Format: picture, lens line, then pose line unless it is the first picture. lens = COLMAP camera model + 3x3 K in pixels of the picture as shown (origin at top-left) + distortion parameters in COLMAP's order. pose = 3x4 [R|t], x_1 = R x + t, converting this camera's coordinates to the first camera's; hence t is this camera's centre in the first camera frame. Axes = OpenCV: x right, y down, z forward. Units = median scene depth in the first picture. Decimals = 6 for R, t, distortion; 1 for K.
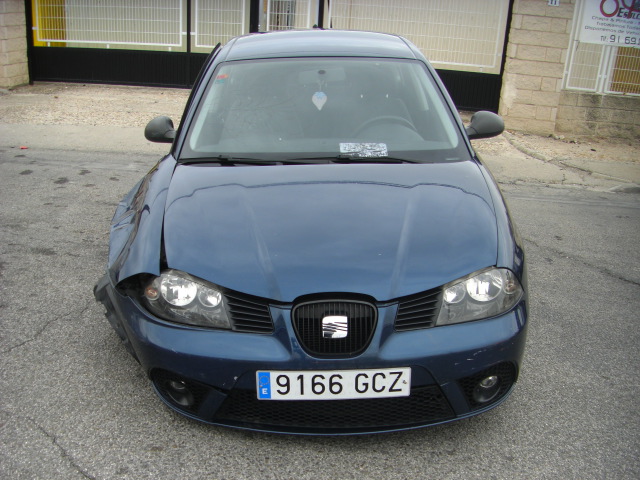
lens RADIAL K [[724.3, 0, 293.8], [0, 724.3, 320.9], [0, 0, 1]] dist [-0.166136, 0.059157]
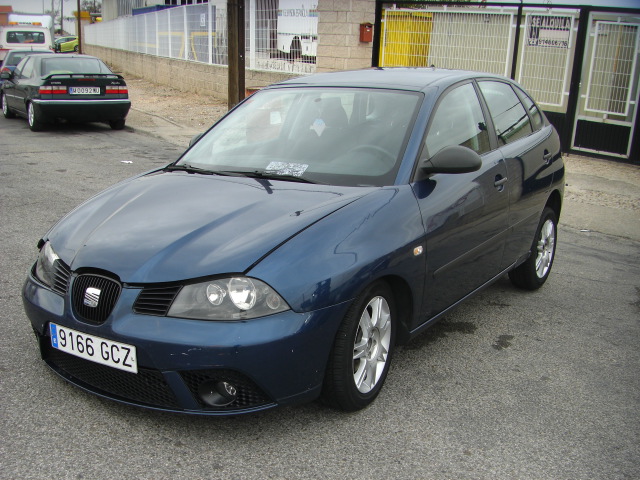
lens RADIAL K [[724.3, 0, 293.8], [0, 724.3, 320.9], [0, 0, 1]] dist [-0.166136, 0.059157]
pose [[0.815881, 0.196079, -0.543958, 0.940764], [-0.237659, 0.971328, -0.006333, -0.024048], [0.527120, 0.134443, 0.839088, 0.197662]]
